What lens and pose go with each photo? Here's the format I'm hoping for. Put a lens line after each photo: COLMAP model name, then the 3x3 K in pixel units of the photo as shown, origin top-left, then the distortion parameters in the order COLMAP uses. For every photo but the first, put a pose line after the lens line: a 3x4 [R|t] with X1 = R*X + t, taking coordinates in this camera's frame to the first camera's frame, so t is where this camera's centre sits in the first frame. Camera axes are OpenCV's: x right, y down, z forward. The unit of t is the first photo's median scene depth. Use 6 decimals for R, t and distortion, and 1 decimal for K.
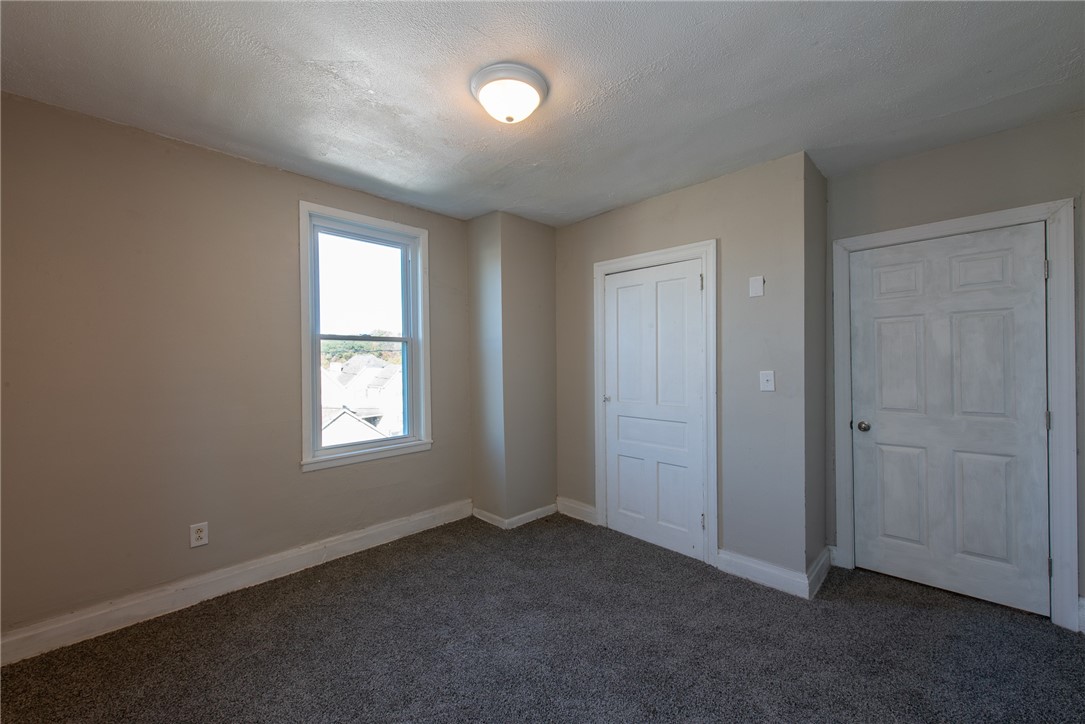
lens RADIAL K [[422.5, 0, 545.4], [0, 422.5, 362.4], [0, 0, 1]] dist [0.010702, -0.002423]
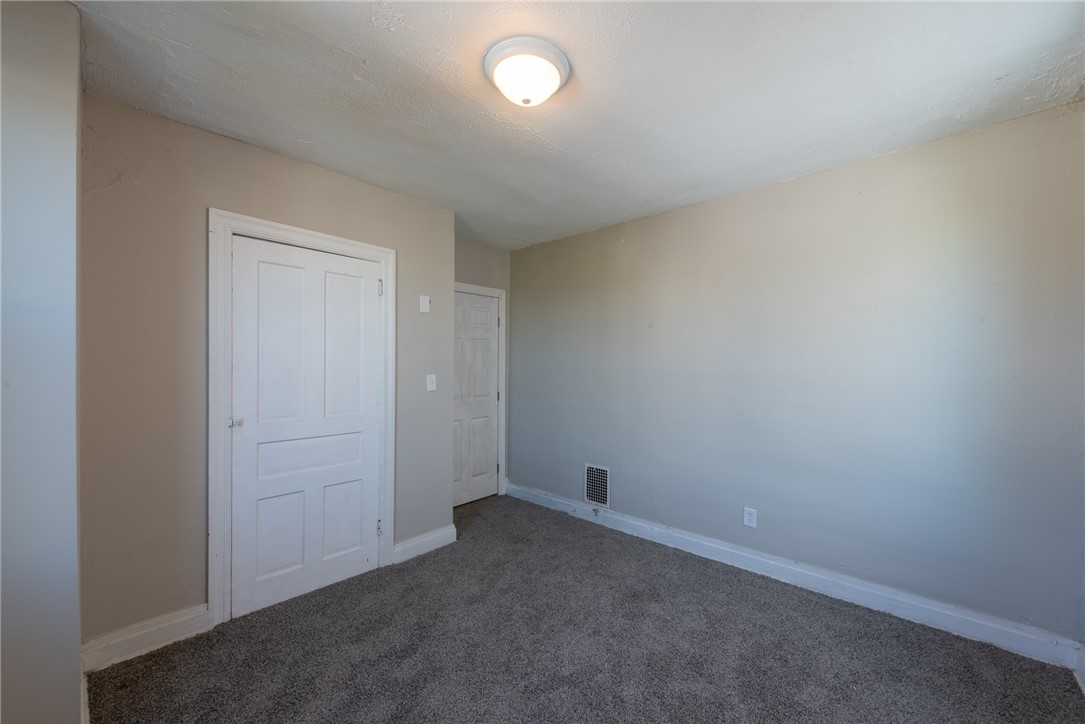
lens RADIAL K [[422.5, 0, 548.1], [0, 422.5, 363.8], [0, 0, 1]] dist [0.010702, -0.002423]
pose [[-0.042924, 0.007963, 0.999047, -0.647413], [-0.002856, 0.999963, -0.008093, -0.002351], [-0.999074, -0.003200, -0.042899, 0.651003]]
